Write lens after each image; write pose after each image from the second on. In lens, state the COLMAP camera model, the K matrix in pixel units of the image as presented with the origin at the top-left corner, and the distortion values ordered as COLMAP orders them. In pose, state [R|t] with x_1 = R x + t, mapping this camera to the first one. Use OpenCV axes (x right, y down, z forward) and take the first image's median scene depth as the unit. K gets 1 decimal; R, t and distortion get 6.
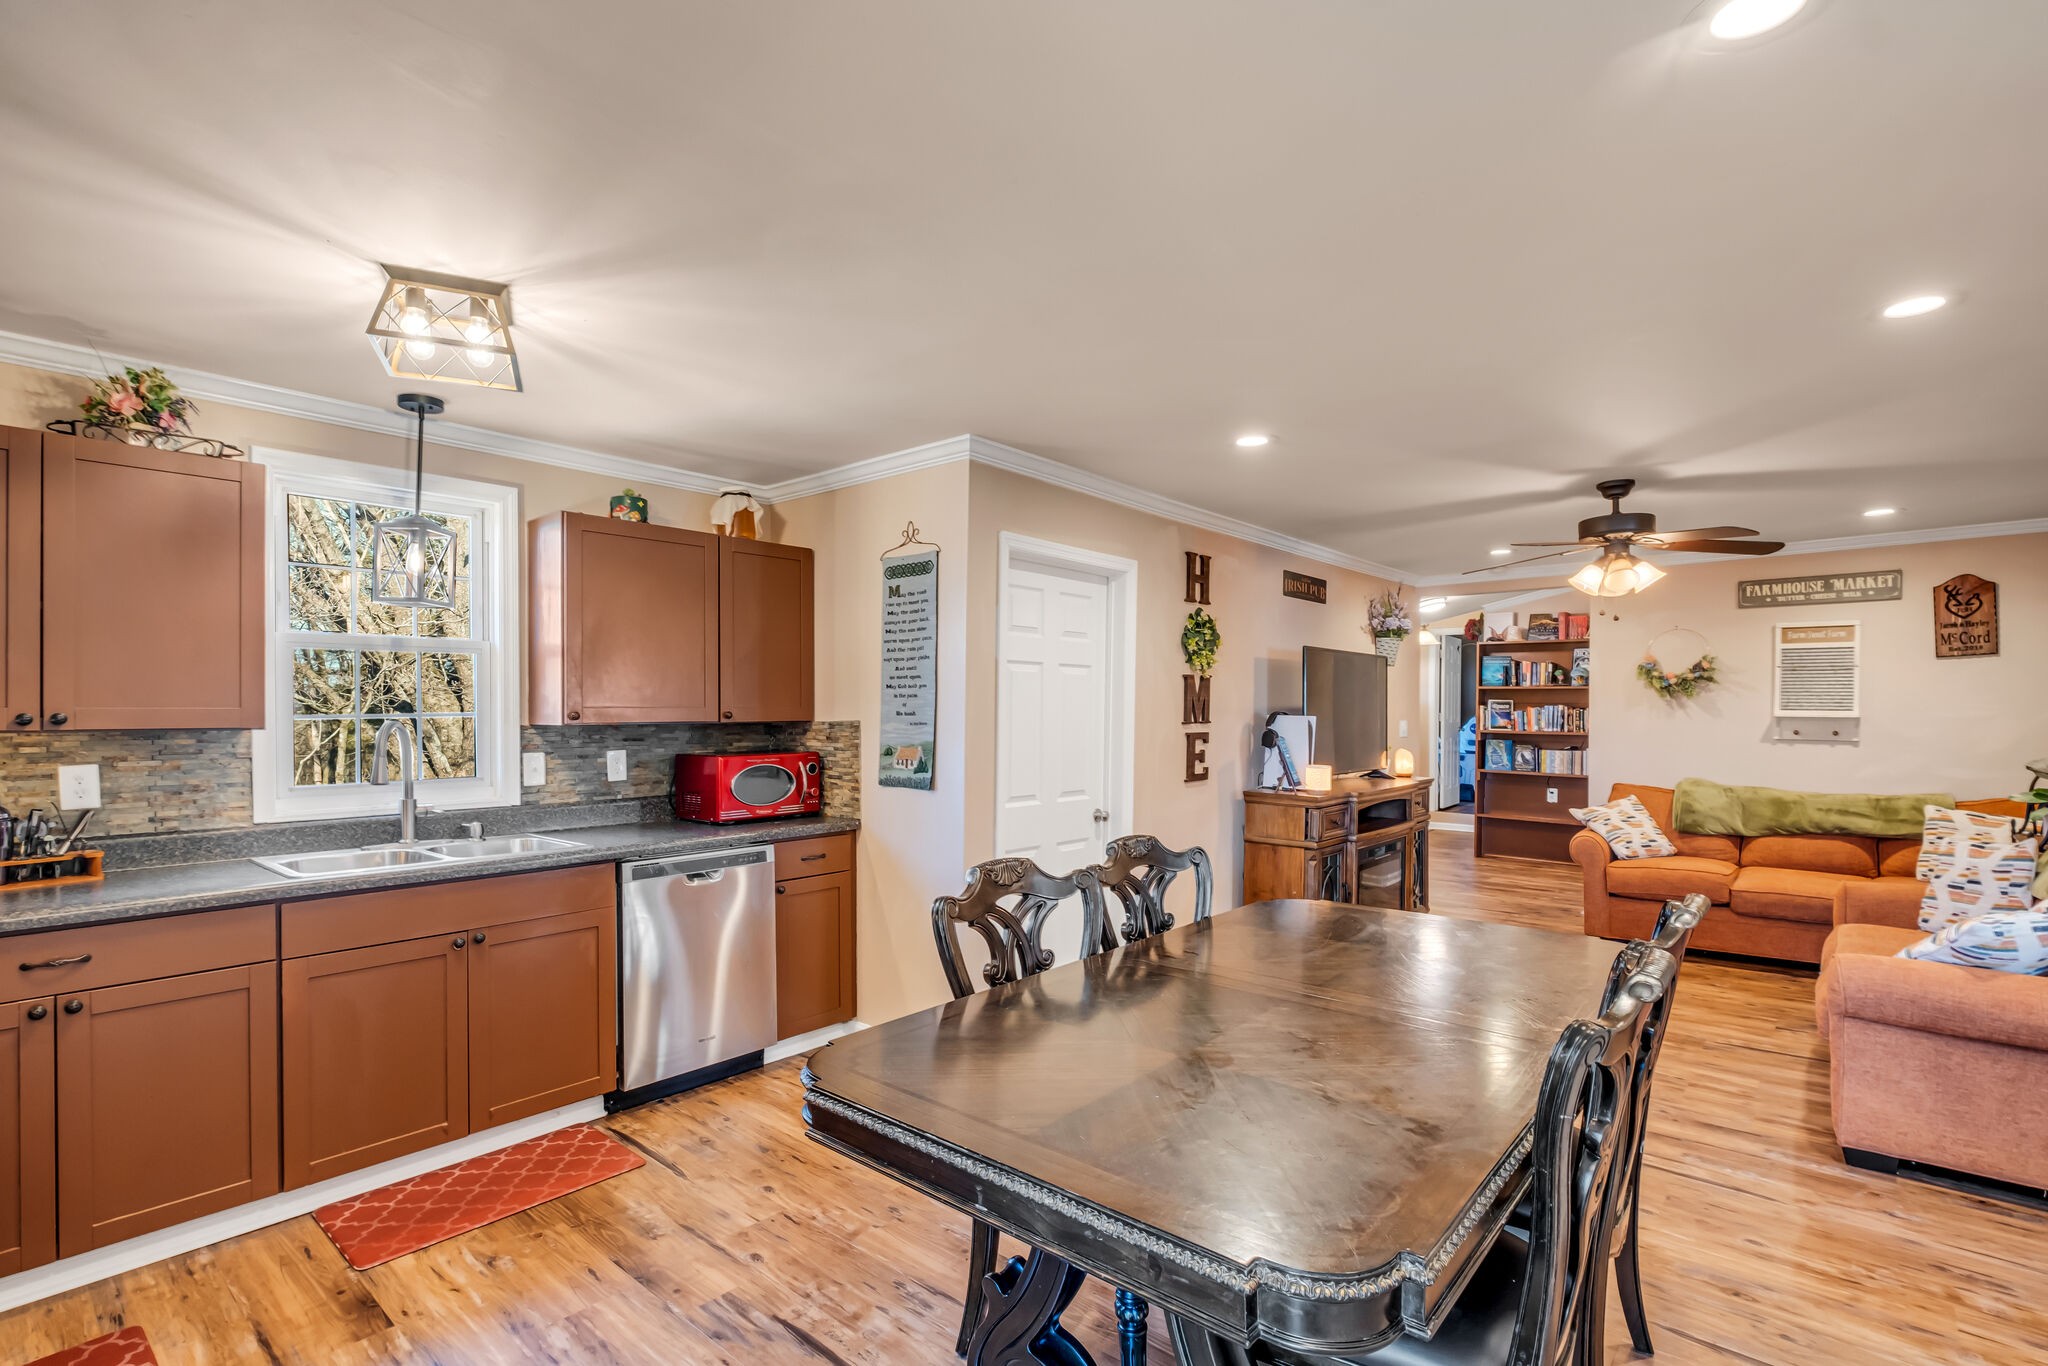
lens RADIAL K [[959.4, 0, 1033.6], [0, 959.4, 702.1], [0, 0, 1]] dist [0.019978, 0.000310]
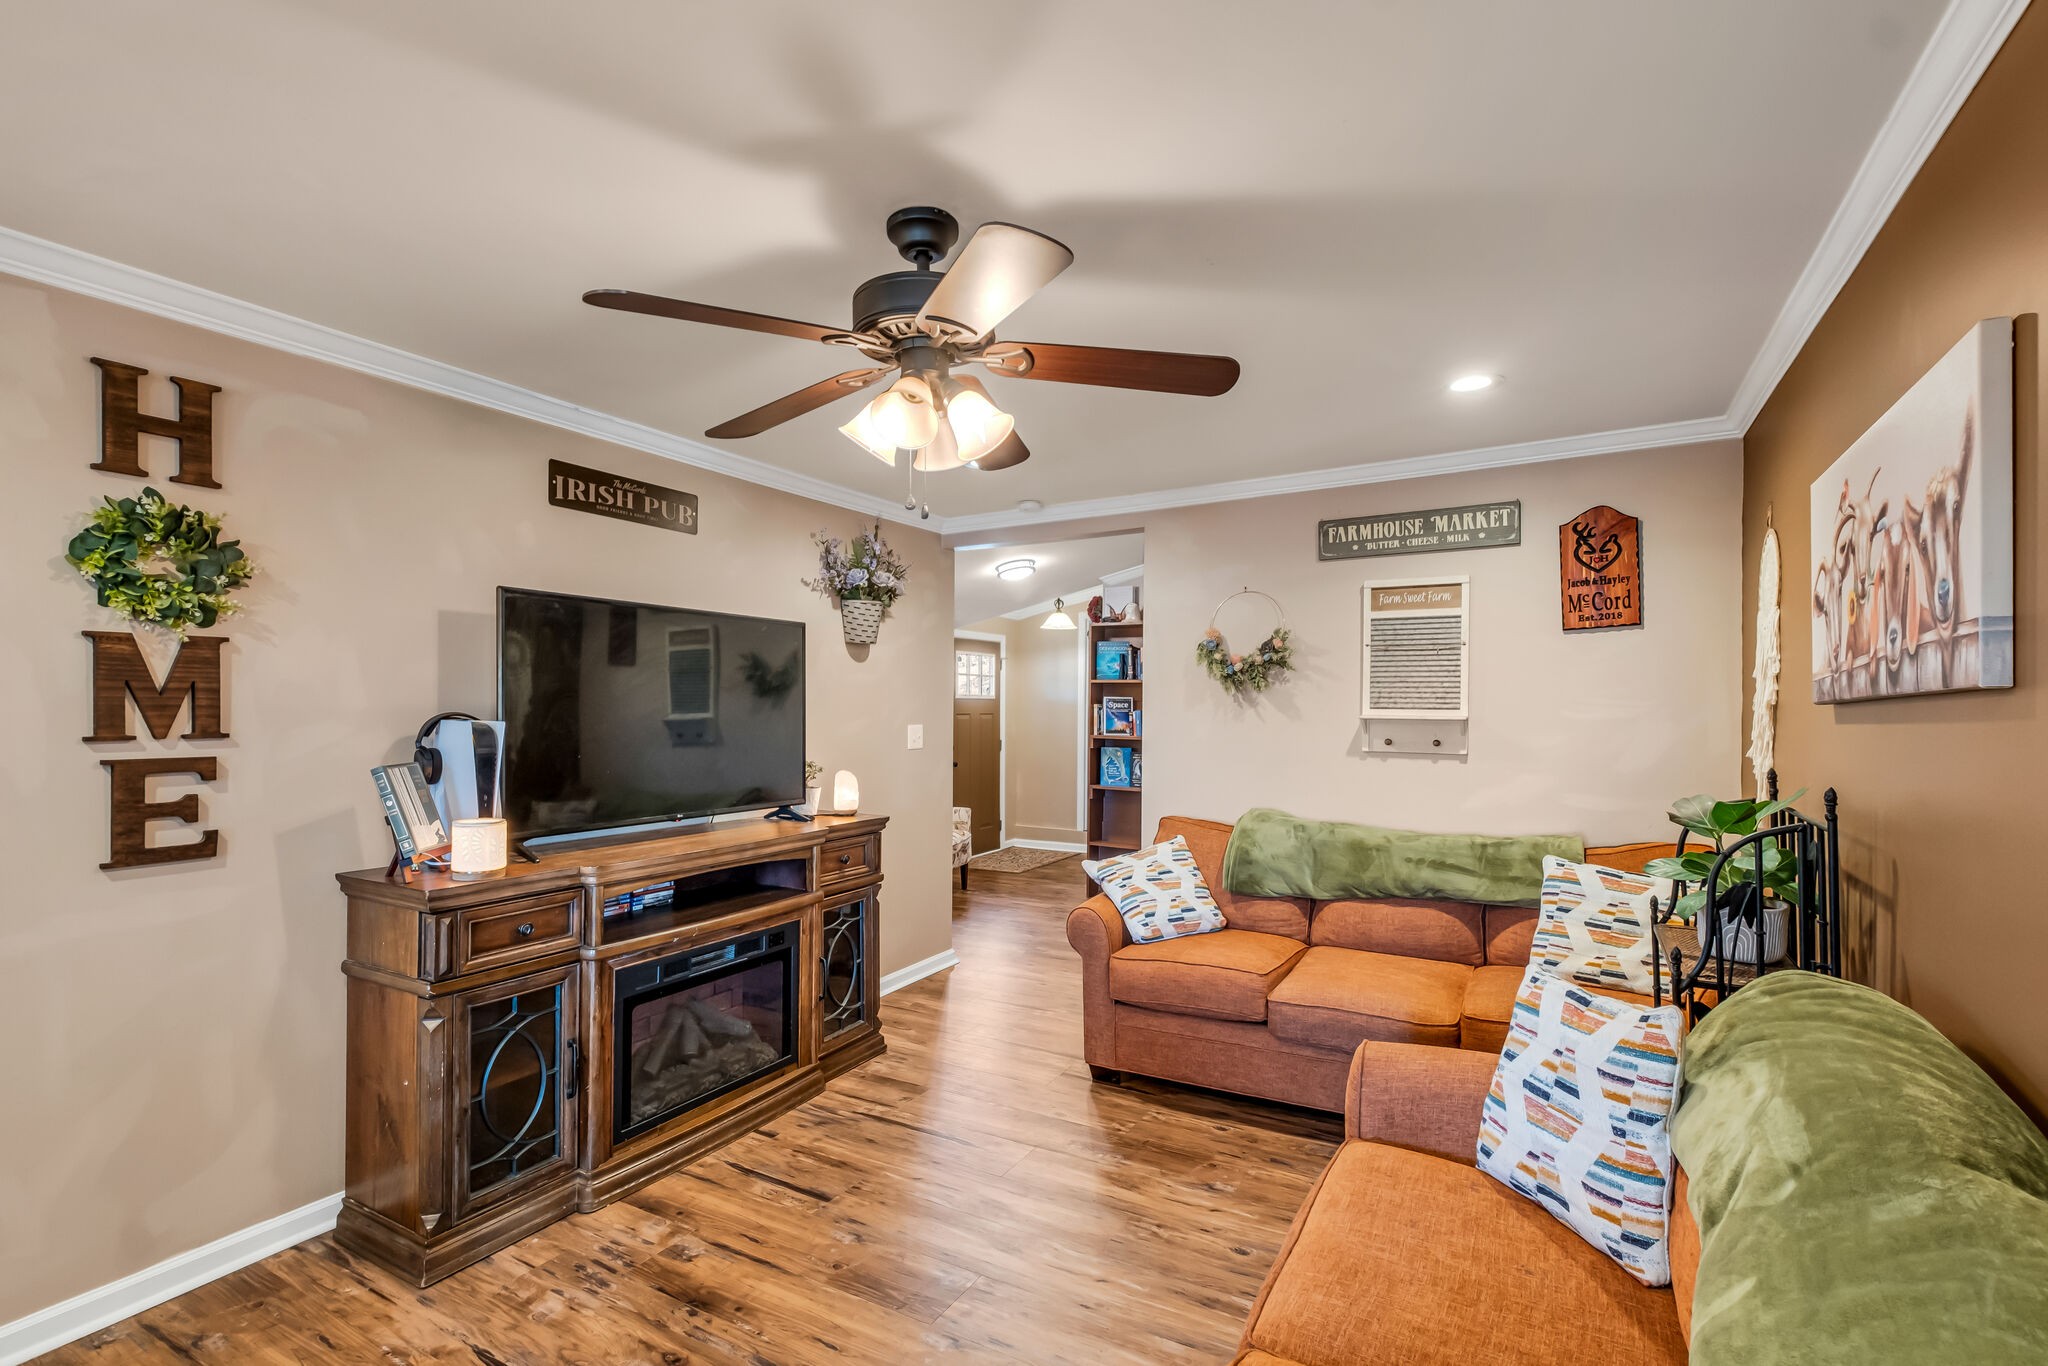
lens RADIAL K [[937.3, 0, 1000.5], [0, 937.3, 697.1], [0, 0, 1]] dist [0.023969, 0.010749]
pose [[0.986759, 0.000738, 0.162194, 0.419118], [0.000231, 0.999982, -0.005956, 0.003998], [-0.162196, 0.005915, 0.986741, 0.402682]]
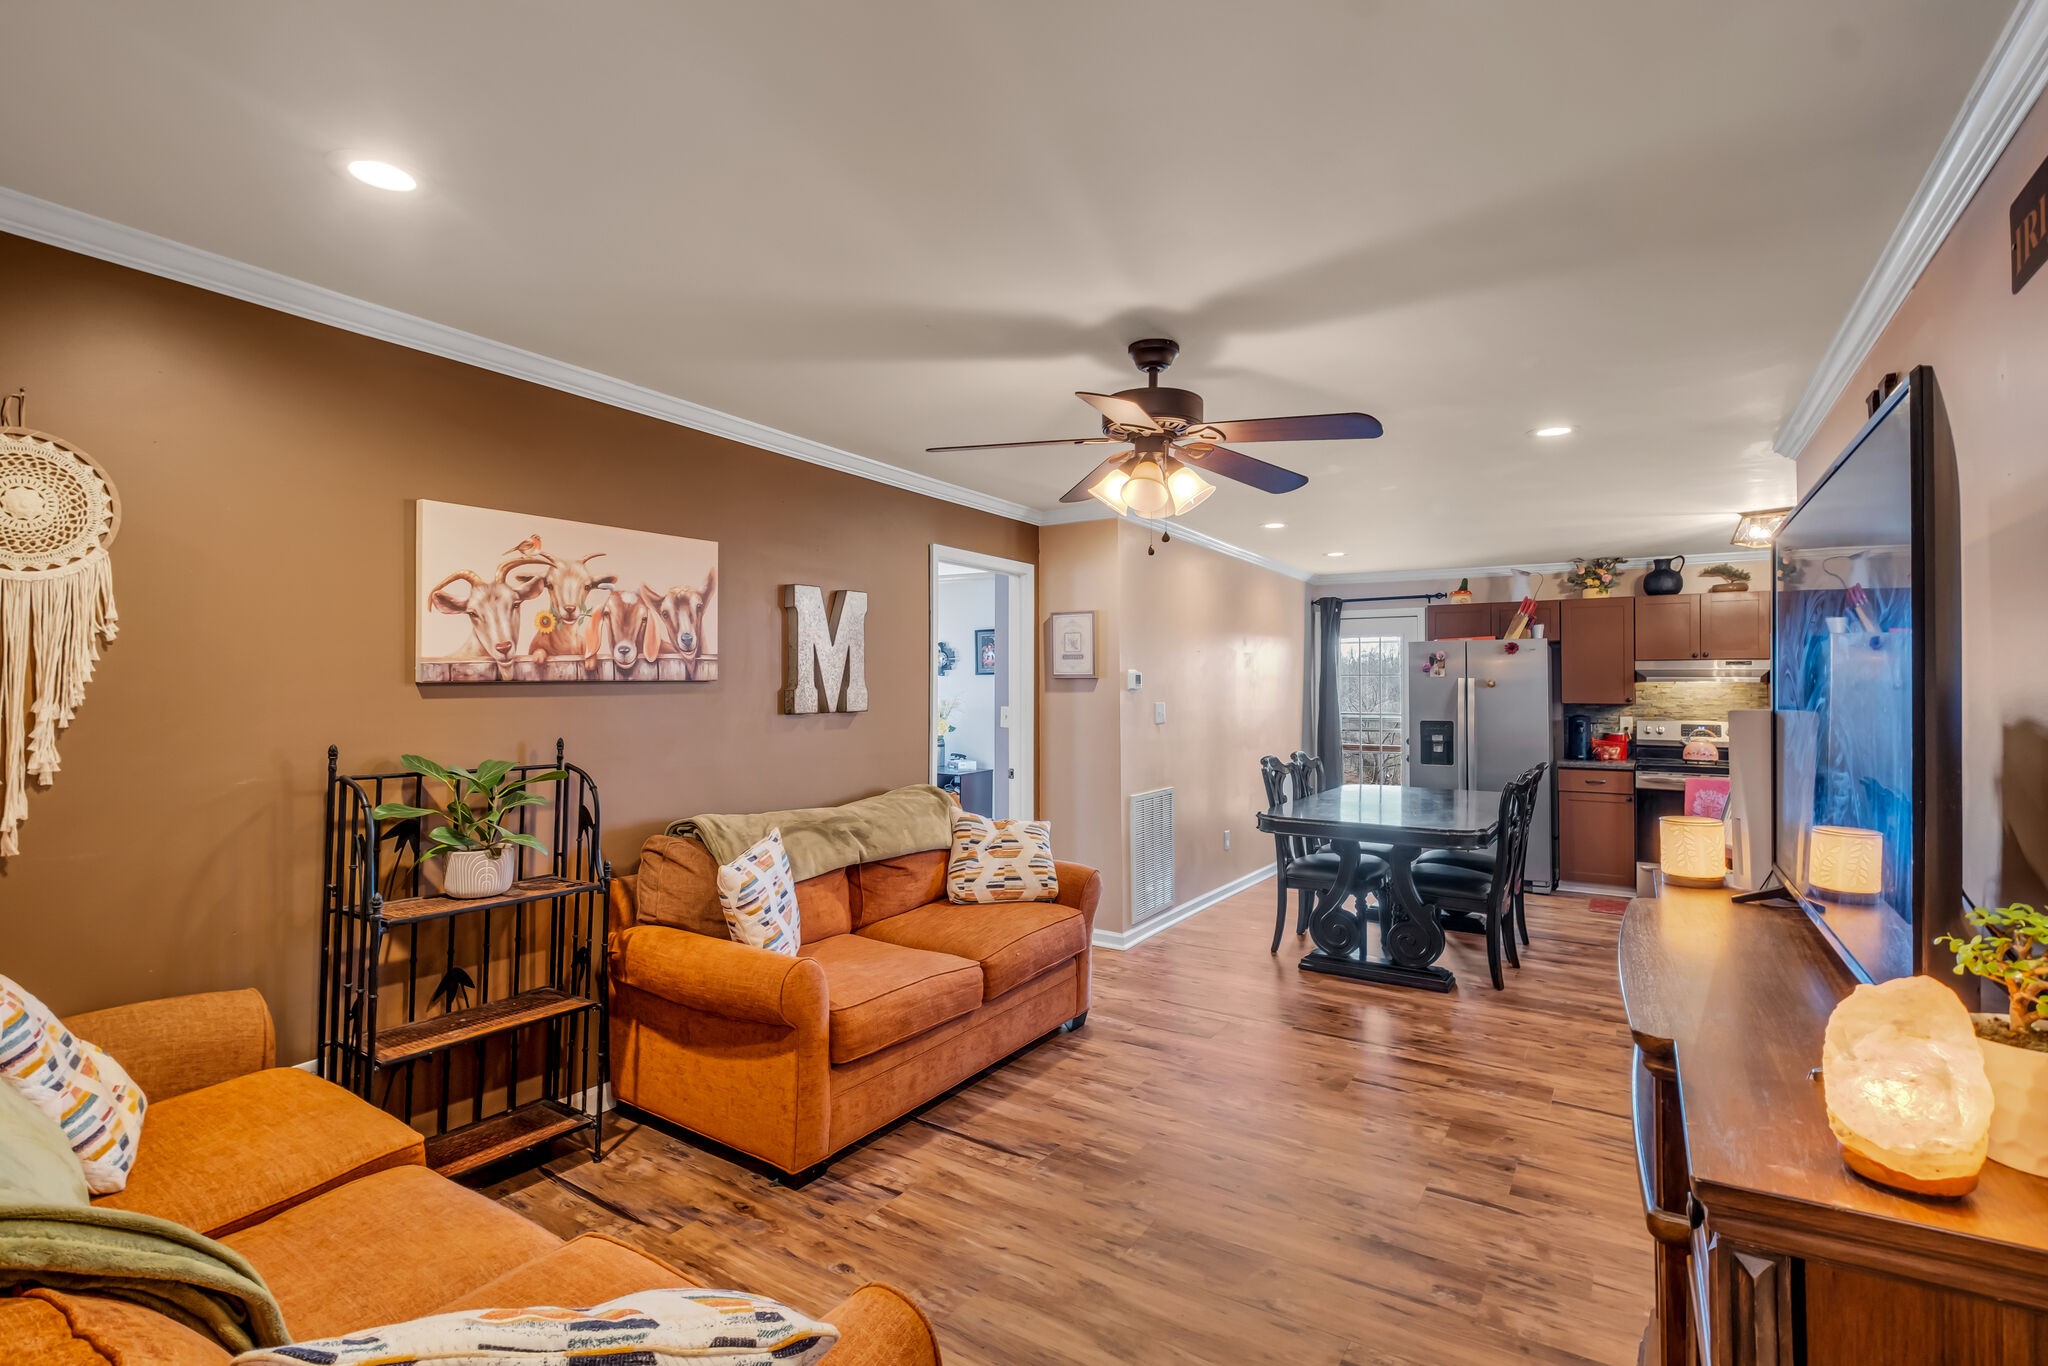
lens RADIAL K [[959.4, 0, 1033.6], [0, 959.4, 702.1], [0, 0, 1]] dist [0.019978, 0.000310]
pose [[-0.990466, -0.006053, -0.137625, 0.573785], [-0.007092, 0.999950, 0.007056, 0.008648], [0.137575, 0.007965, -0.990459, 1.218949]]
